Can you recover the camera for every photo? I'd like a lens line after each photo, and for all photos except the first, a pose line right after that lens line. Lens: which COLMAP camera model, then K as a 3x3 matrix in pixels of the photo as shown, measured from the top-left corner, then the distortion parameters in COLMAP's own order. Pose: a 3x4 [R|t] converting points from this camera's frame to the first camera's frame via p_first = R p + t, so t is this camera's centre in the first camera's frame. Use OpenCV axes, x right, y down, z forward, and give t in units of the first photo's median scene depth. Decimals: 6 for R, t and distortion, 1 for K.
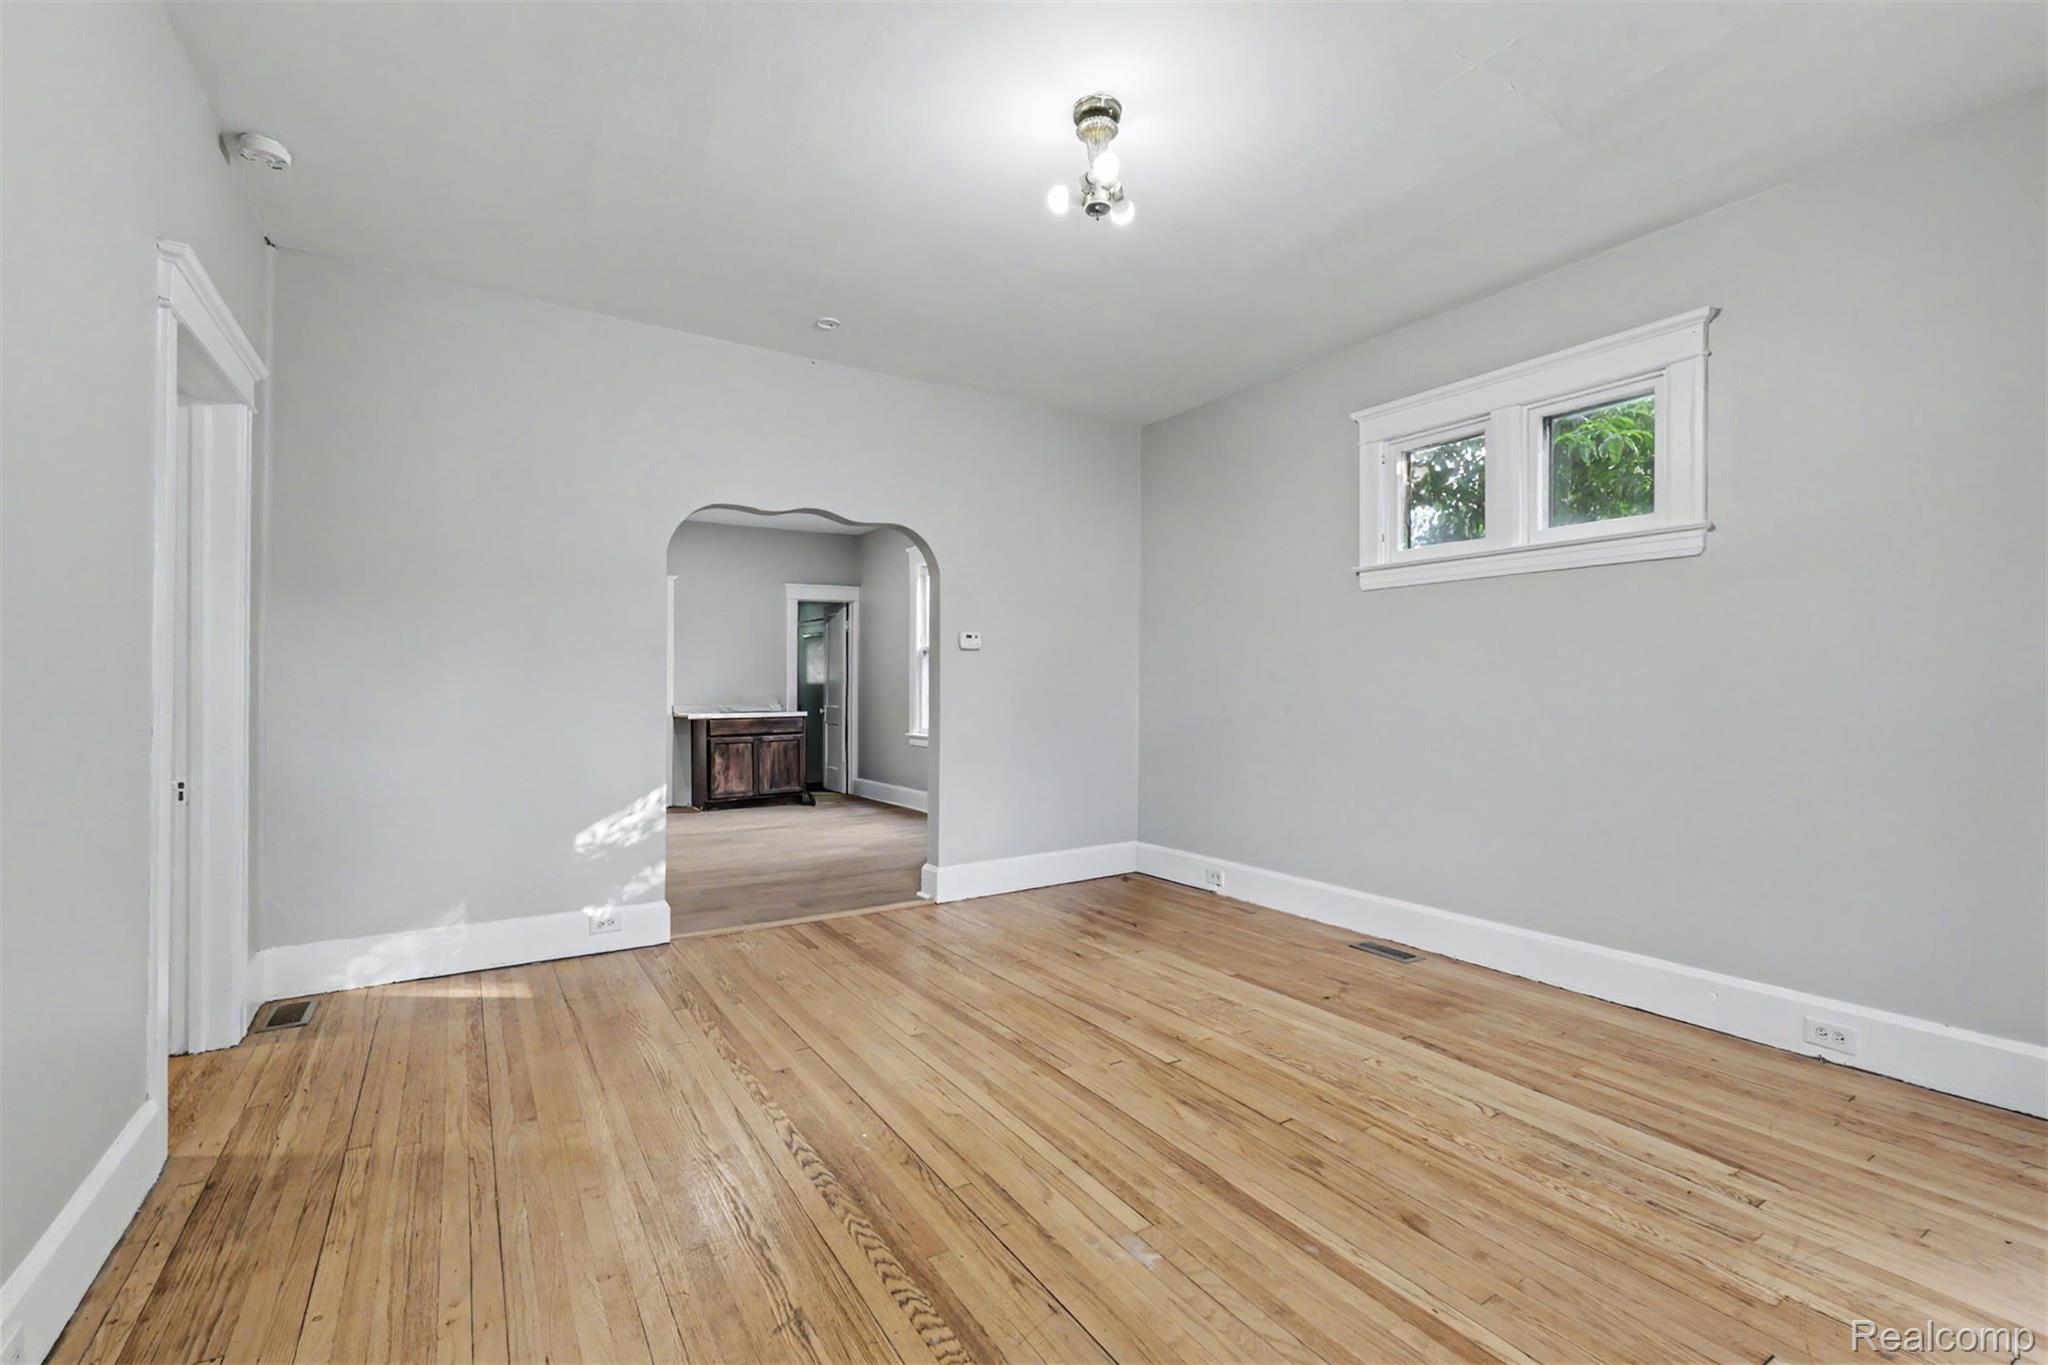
lens RADIAL K [[908.6, 0, 1035.4], [0, 908.6, 681.7], [0, 0, 1]] dist [0.001573, 0.001878]
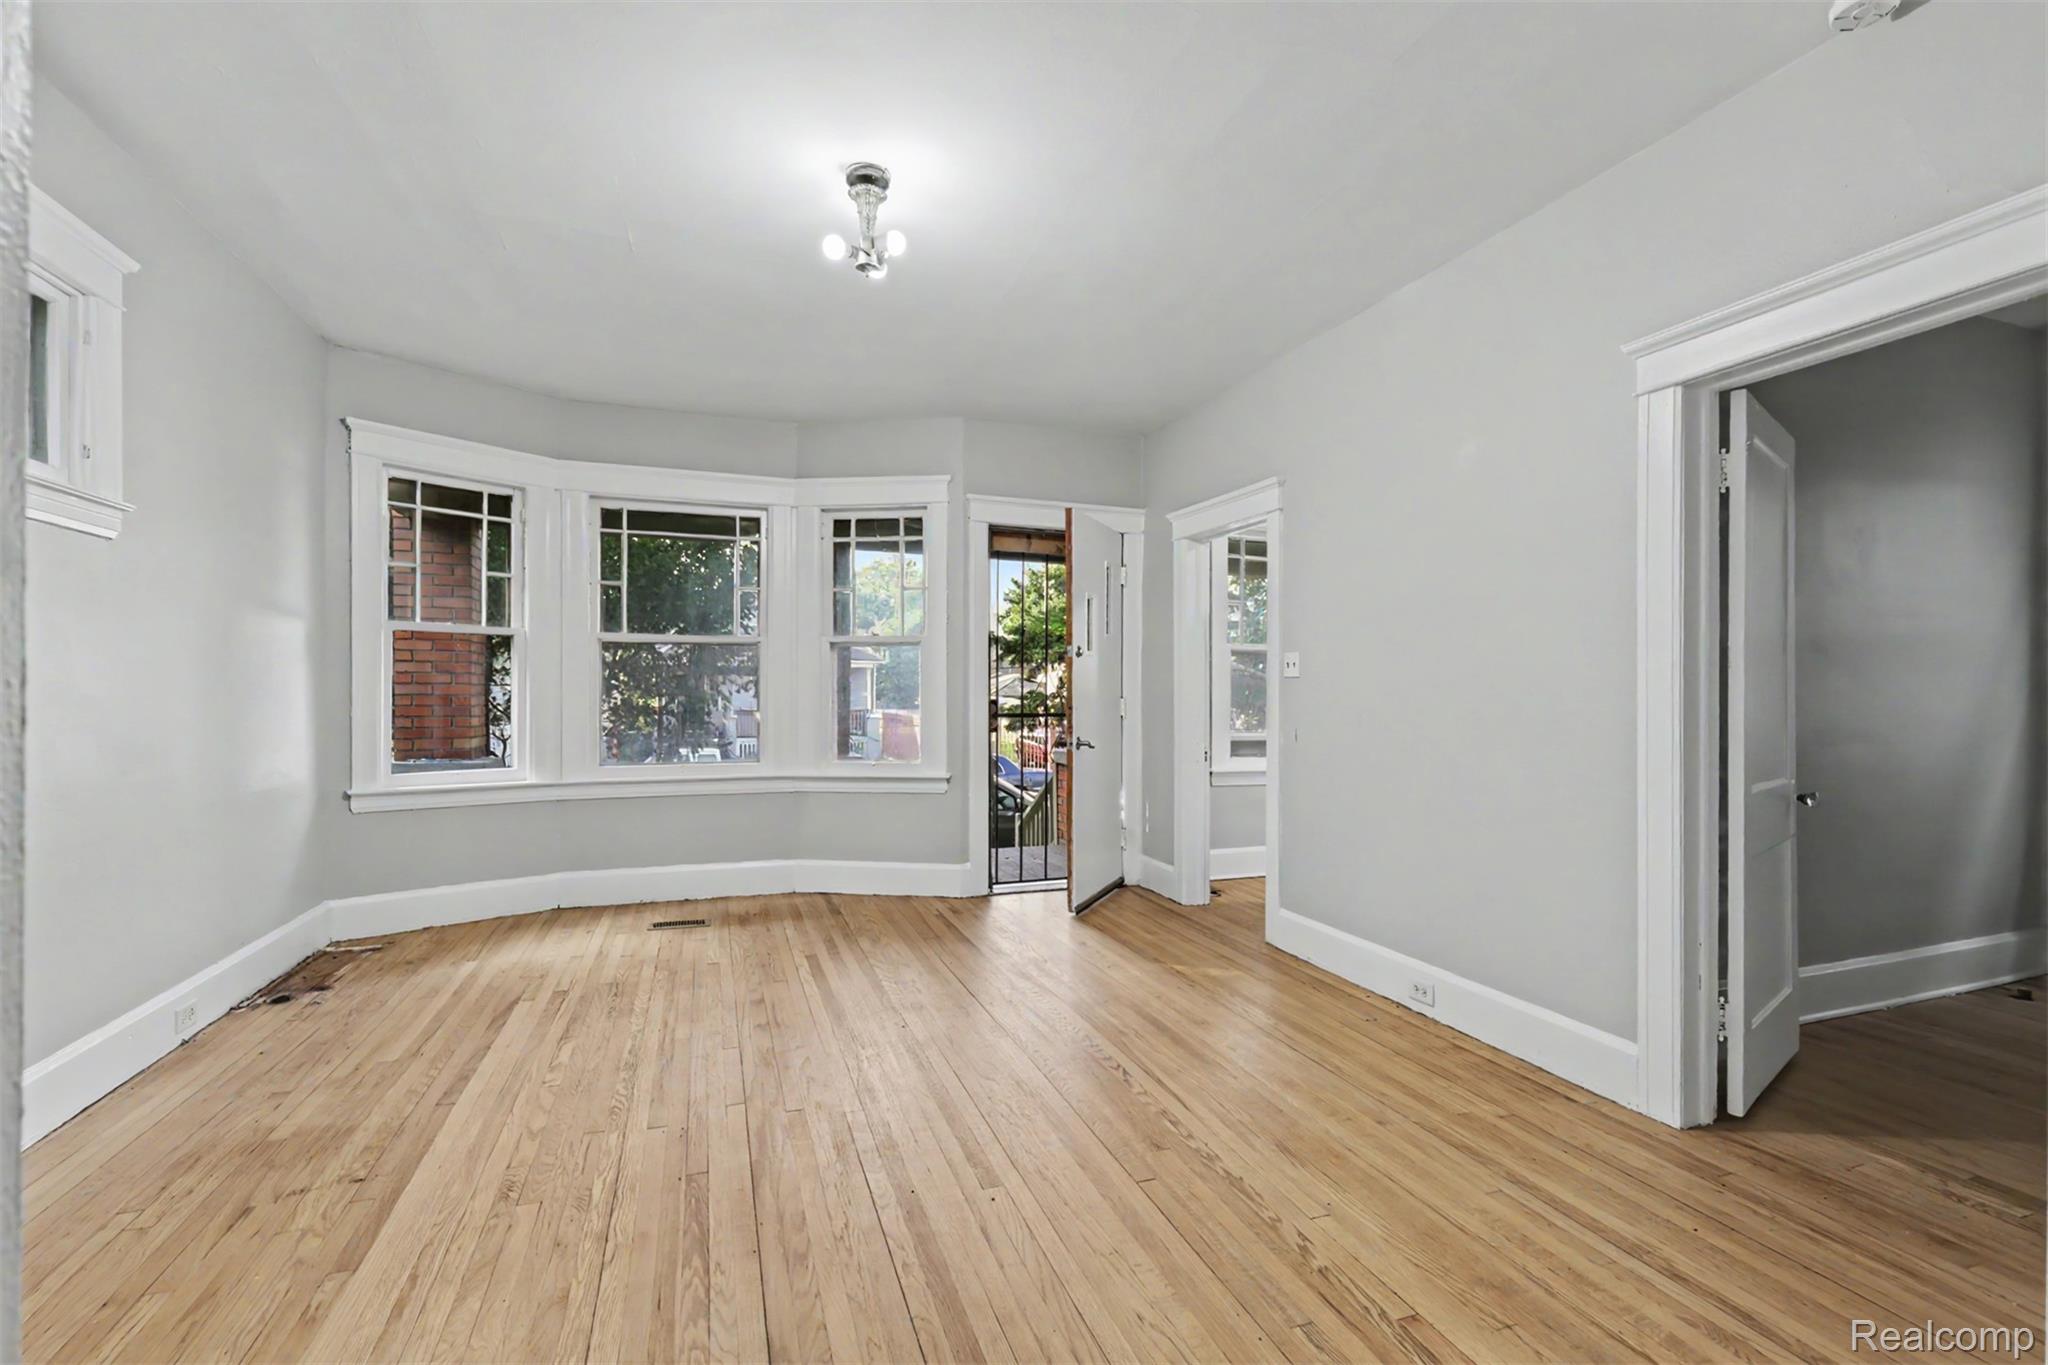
lens RADIAL K [[908.6, 0, 1025.7], [0, 908.6, 693.6], [0, 0, 1]] dist [0.001573, 0.001878]
pose [[-0.973181, -0.009495, 0.229843, -0.364599], [-0.010873, 0.999930, -0.004731, 0.000860], [-0.229782, -0.007103, -0.973216, 1.952108]]
